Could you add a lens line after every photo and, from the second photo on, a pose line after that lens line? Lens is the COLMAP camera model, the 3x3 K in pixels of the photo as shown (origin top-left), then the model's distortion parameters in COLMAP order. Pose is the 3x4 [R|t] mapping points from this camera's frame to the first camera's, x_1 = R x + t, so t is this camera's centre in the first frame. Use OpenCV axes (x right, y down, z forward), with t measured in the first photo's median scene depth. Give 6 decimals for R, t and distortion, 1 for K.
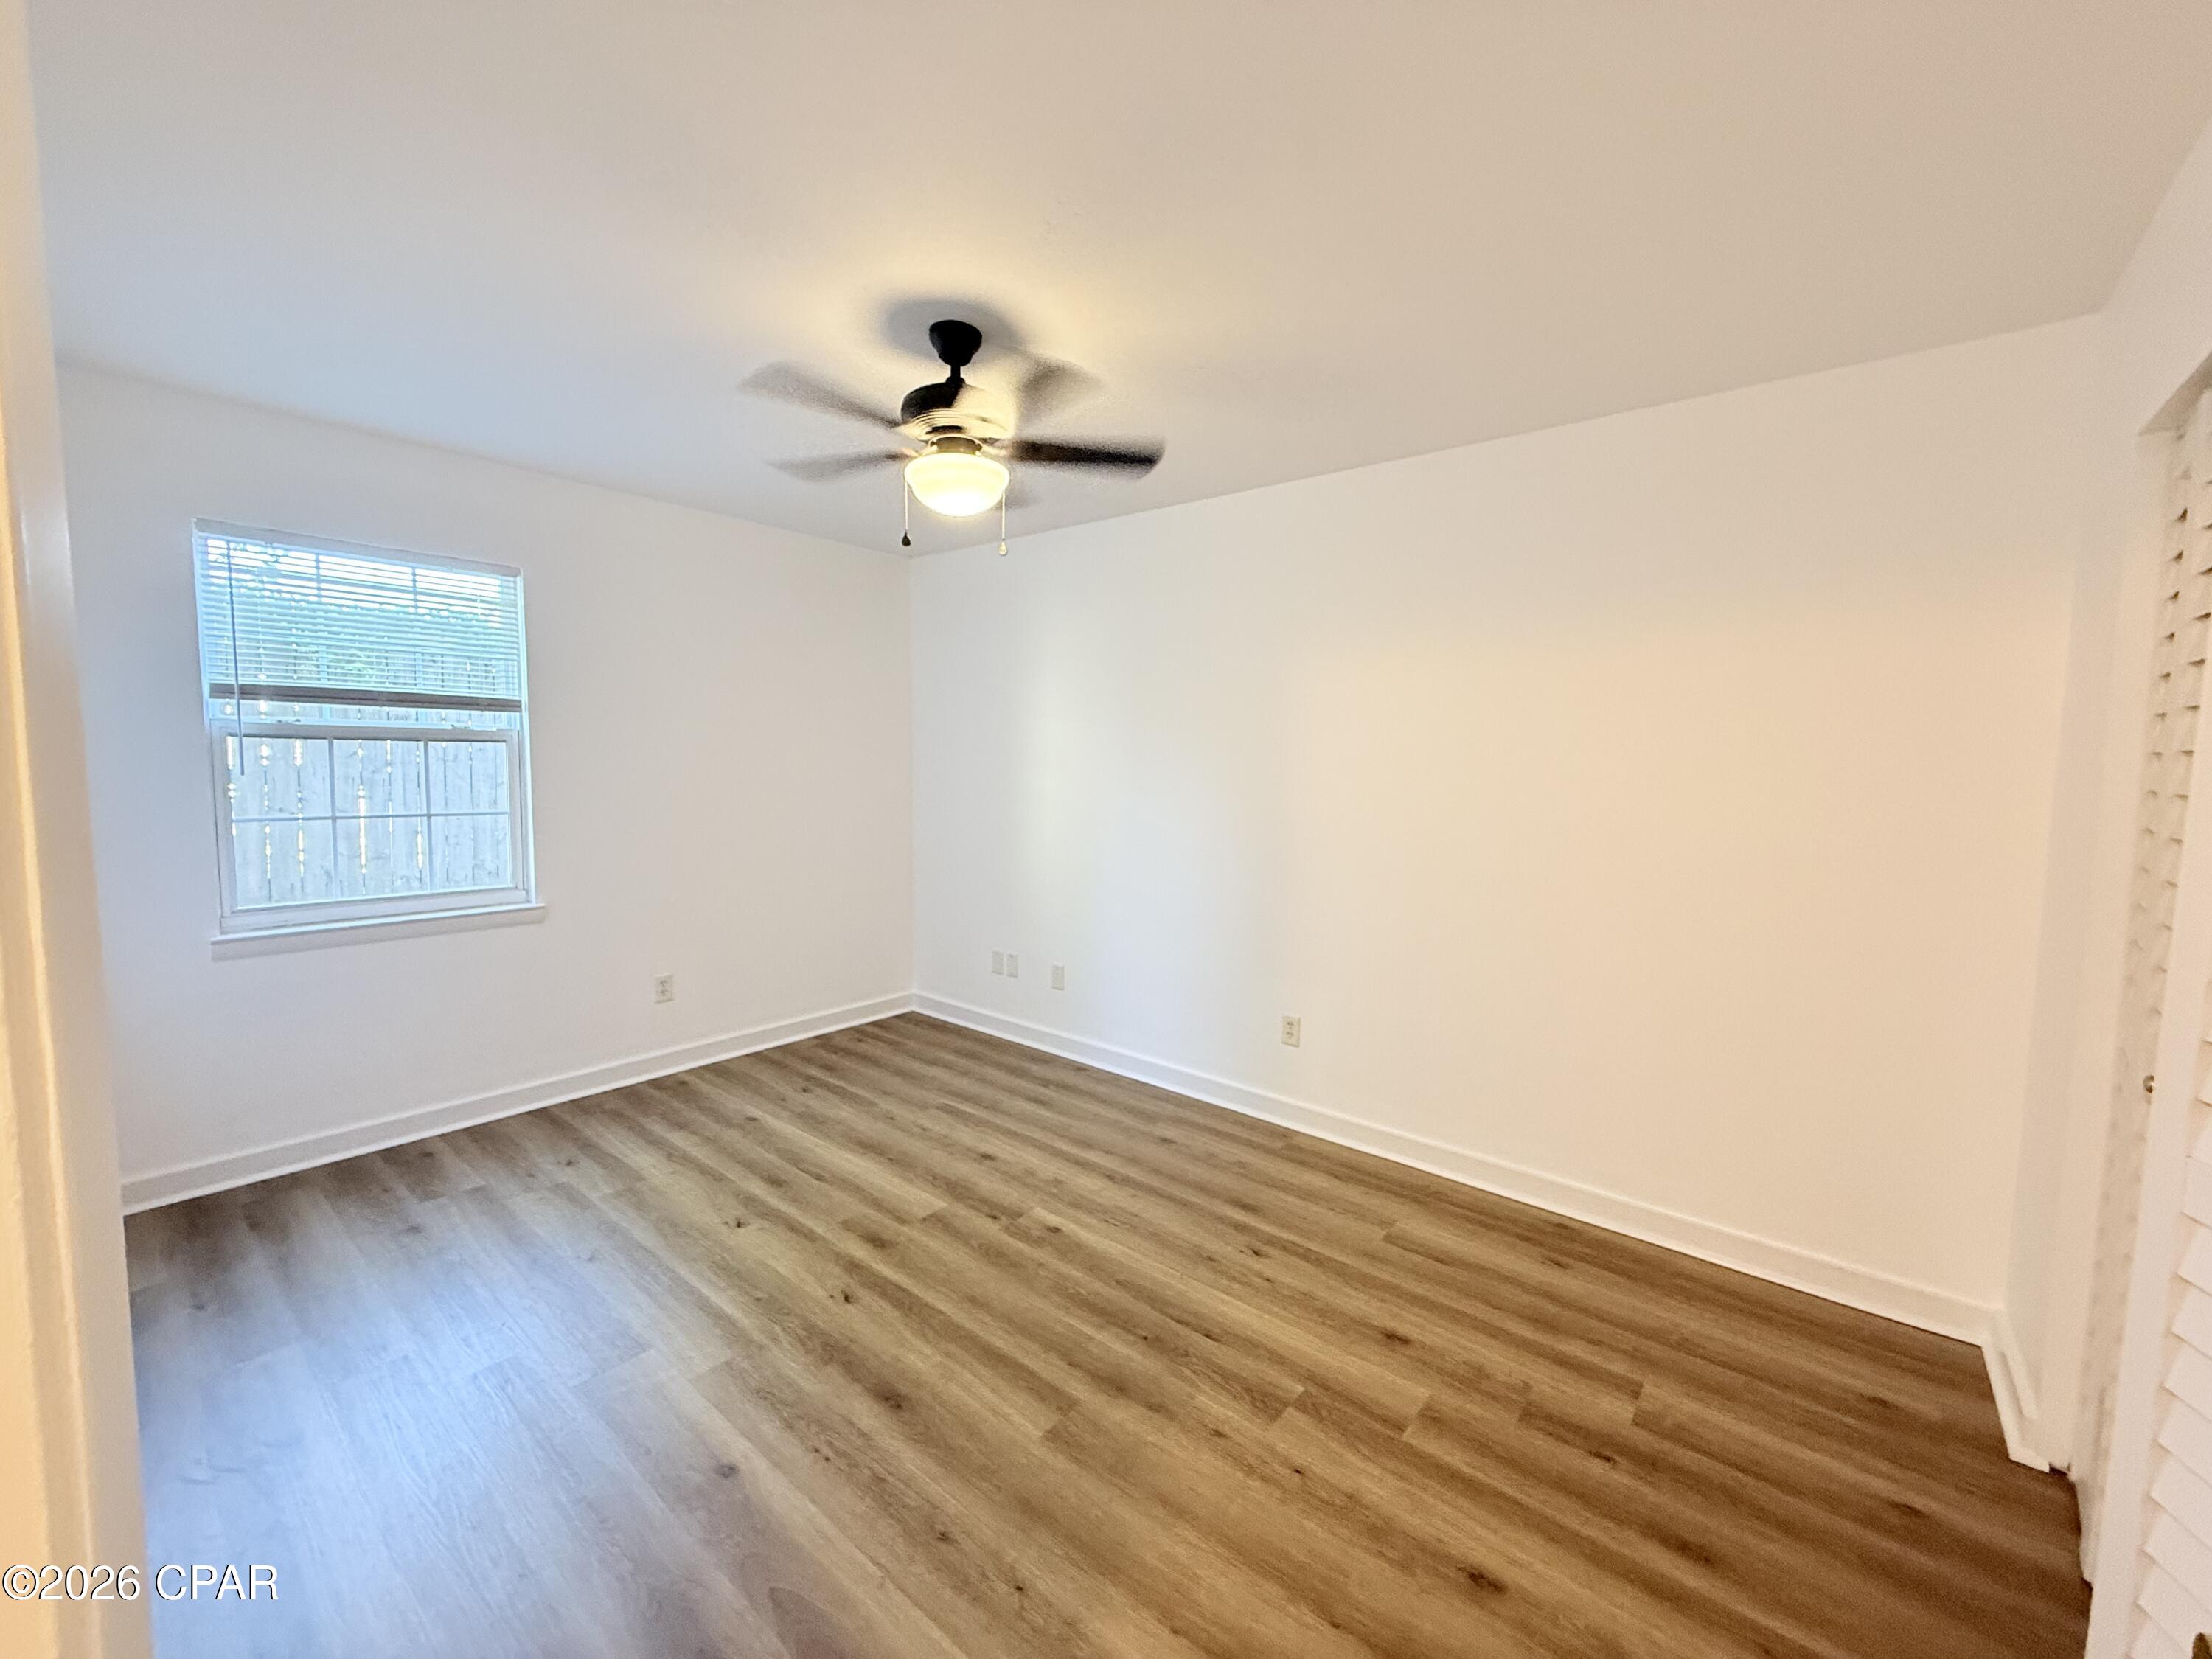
lens RADIAL K [[877.2, 0, 1101.6], [0, 877.2, 832.4], [0, 0, 1]] dist [-0.000935, 0.000032]
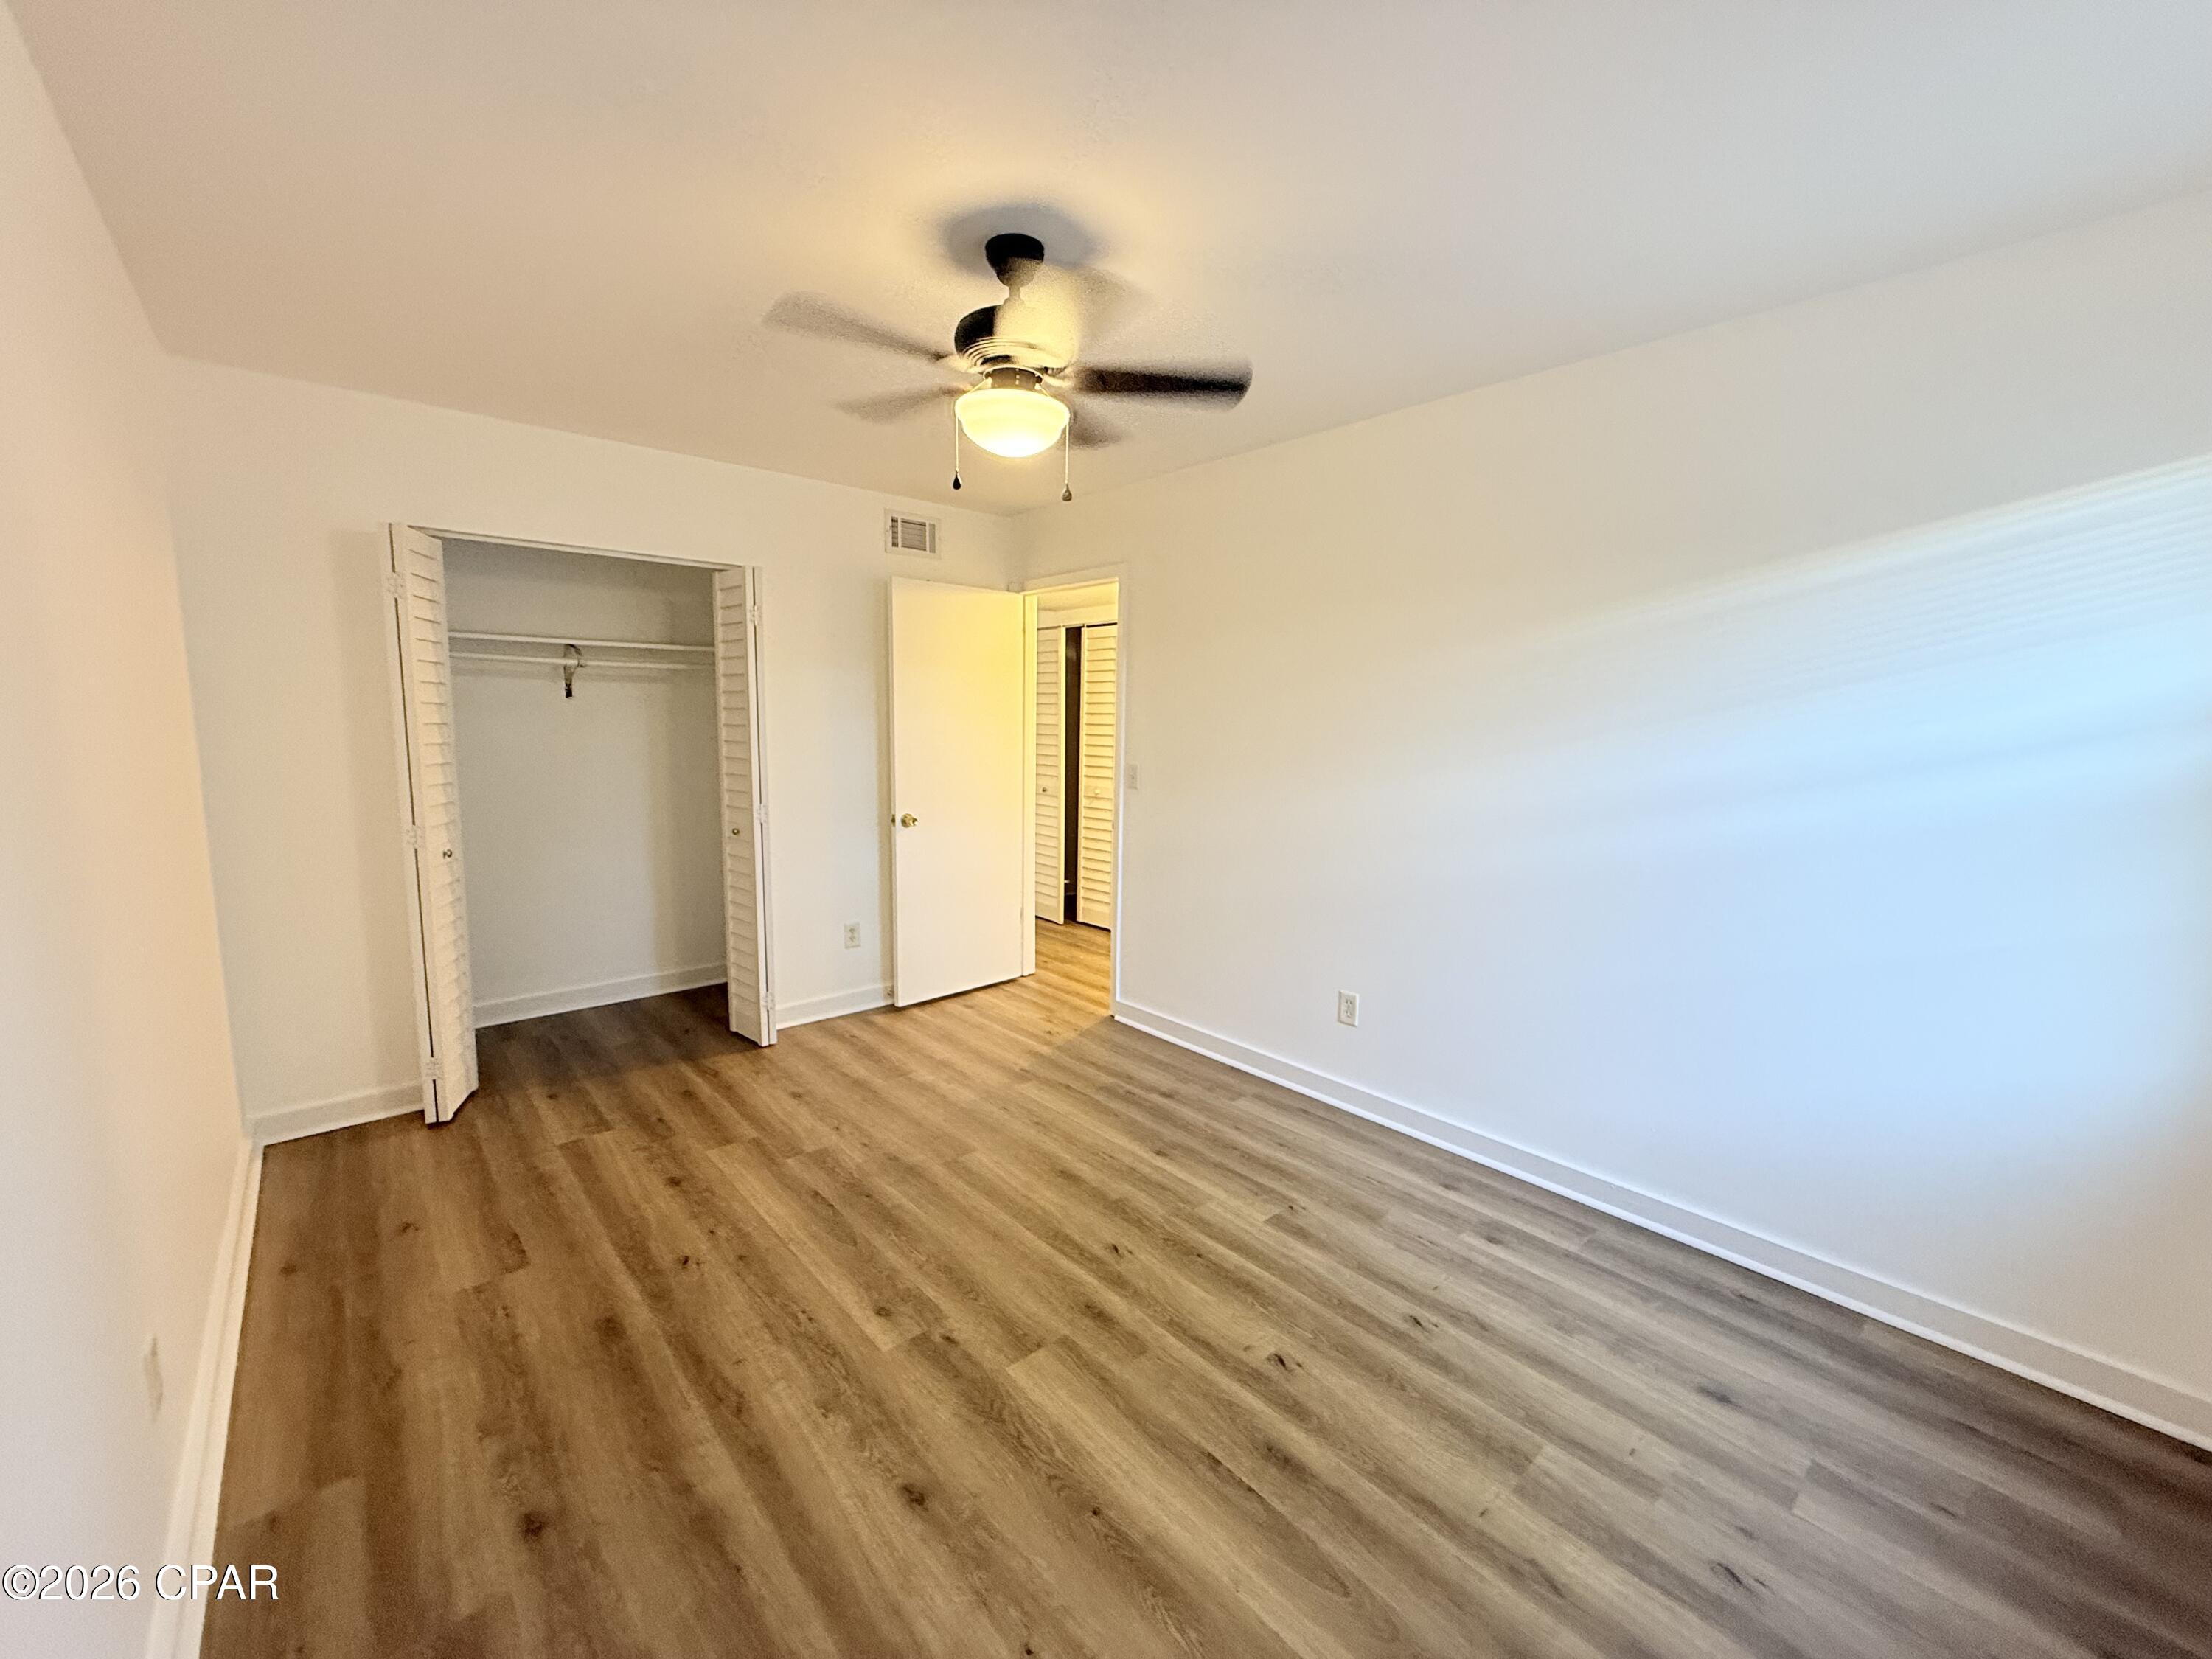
lens RADIAL K [[877.2, 0, 1101.6], [0, 877.2, 832.4], [0, 0, 1]] dist [-0.000935, 0.000032]
pose [[-0.987468, -0.051427, 0.149204, -0.414582], [-0.018727, 0.976920, 0.212784, -0.179412], [-0.156704, 0.207323, -0.965640, 1.959143]]
